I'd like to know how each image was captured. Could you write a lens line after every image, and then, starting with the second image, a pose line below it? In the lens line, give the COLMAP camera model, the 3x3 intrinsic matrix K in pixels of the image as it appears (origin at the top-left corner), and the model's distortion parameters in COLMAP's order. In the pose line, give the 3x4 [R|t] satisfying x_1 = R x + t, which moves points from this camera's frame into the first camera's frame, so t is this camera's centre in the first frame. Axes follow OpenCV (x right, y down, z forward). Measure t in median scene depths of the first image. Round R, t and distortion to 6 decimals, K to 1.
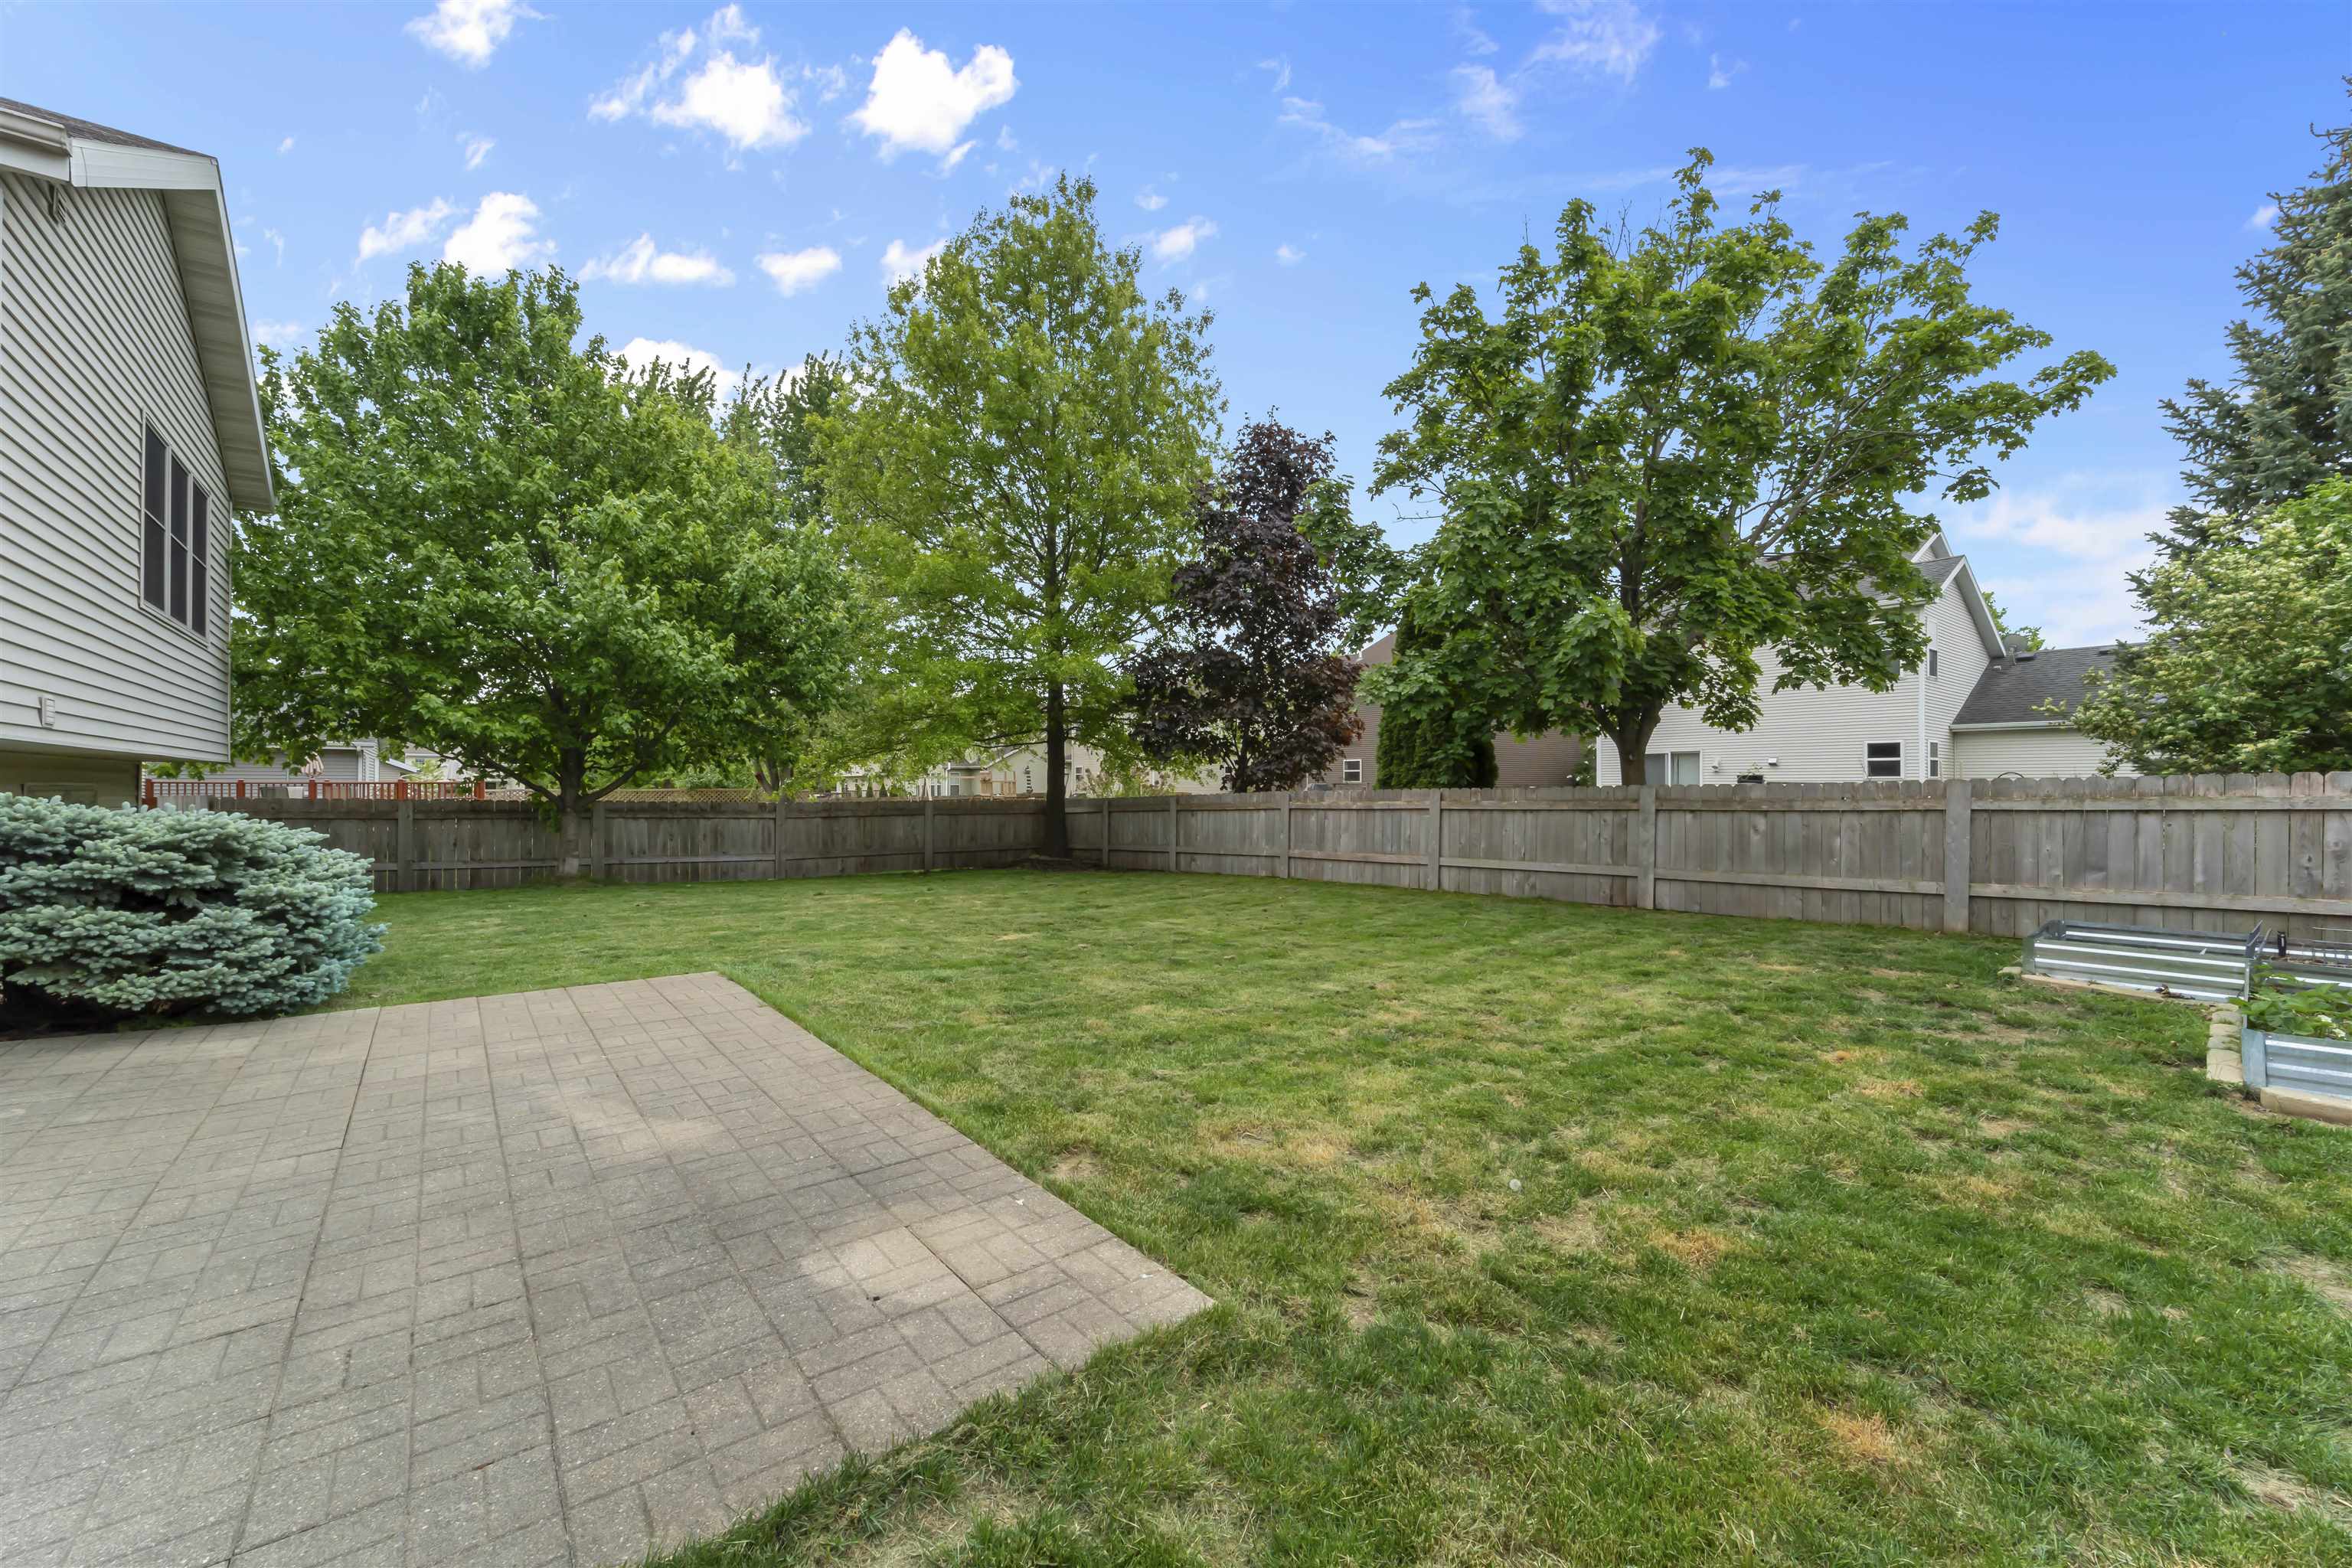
lens RADIAL K [[955.4, 0, 1174.0], [0, 955.4, 781.7], [0, 0, 1]] dist [0.001721, -0.001266]
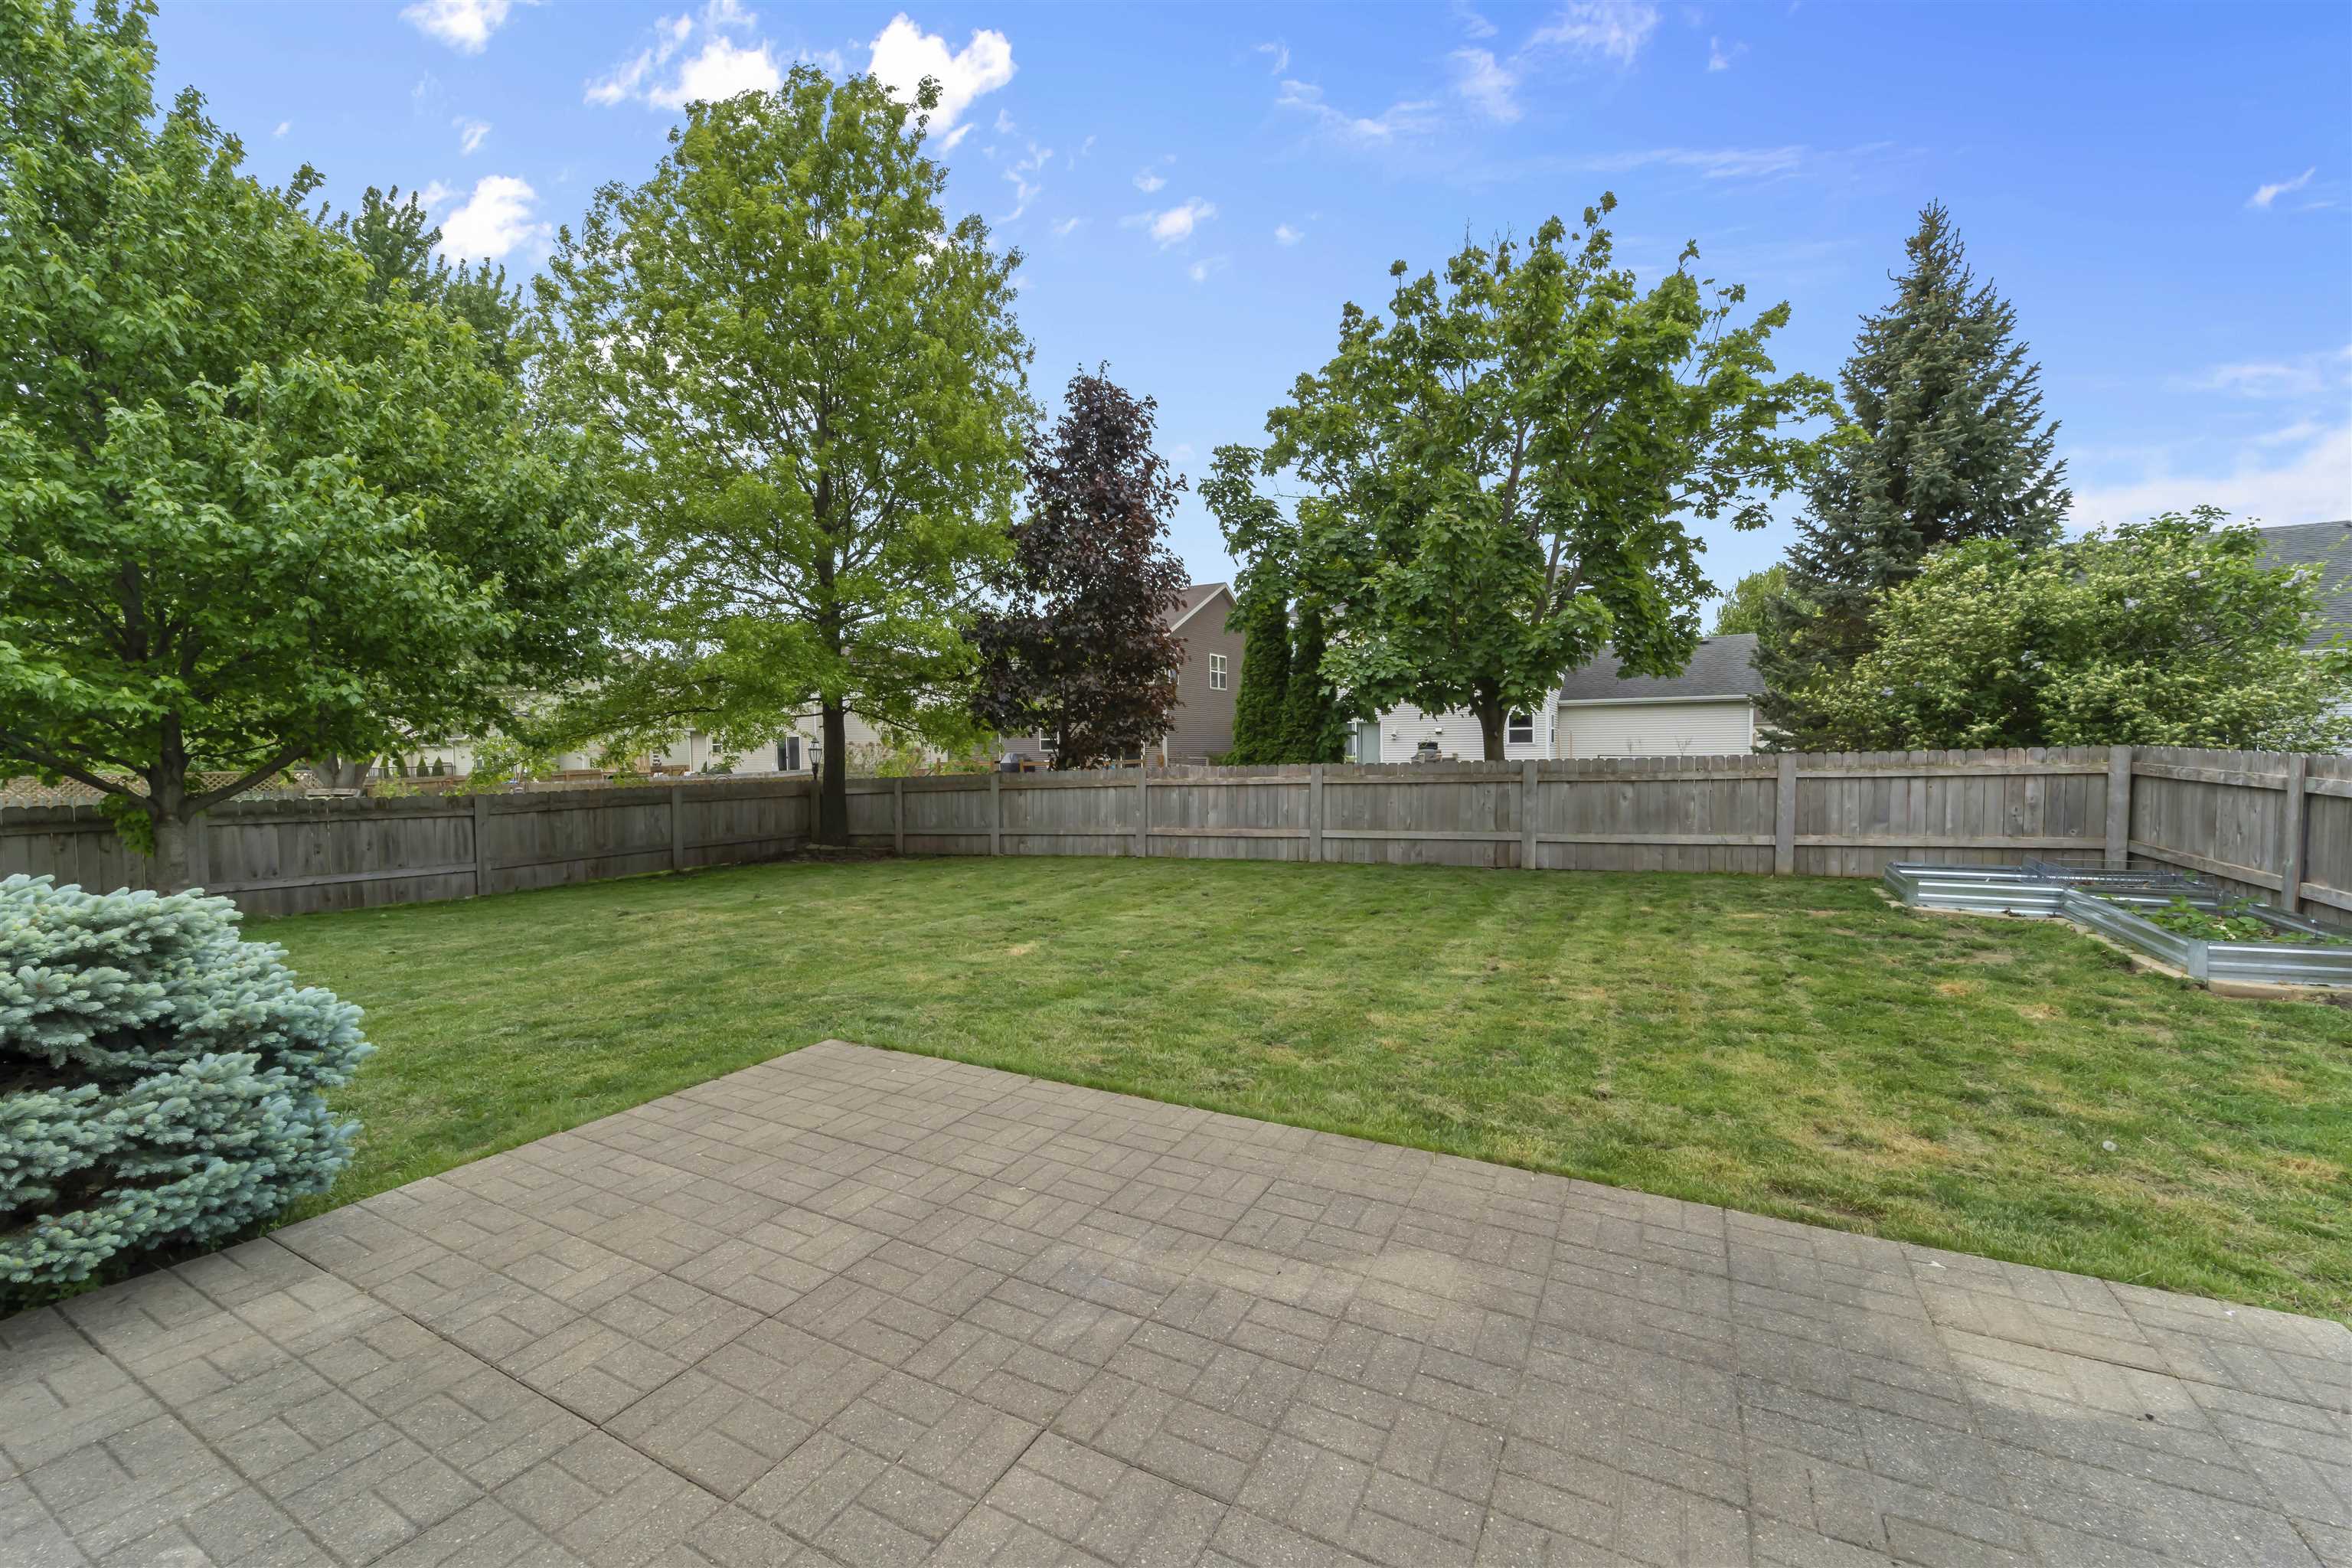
lens RADIAL K [[955.4, 0, 1174.5], [0, 955.4, 786.2], [0, 0, 1]] dist [0.001721, -0.001266]
pose [[0.913261, -0.027944, 0.406415, -0.375955], [0.010772, 0.998952, 0.044478, -0.021366], [-0.407232, -0.036242, 0.912605, 0.151116]]
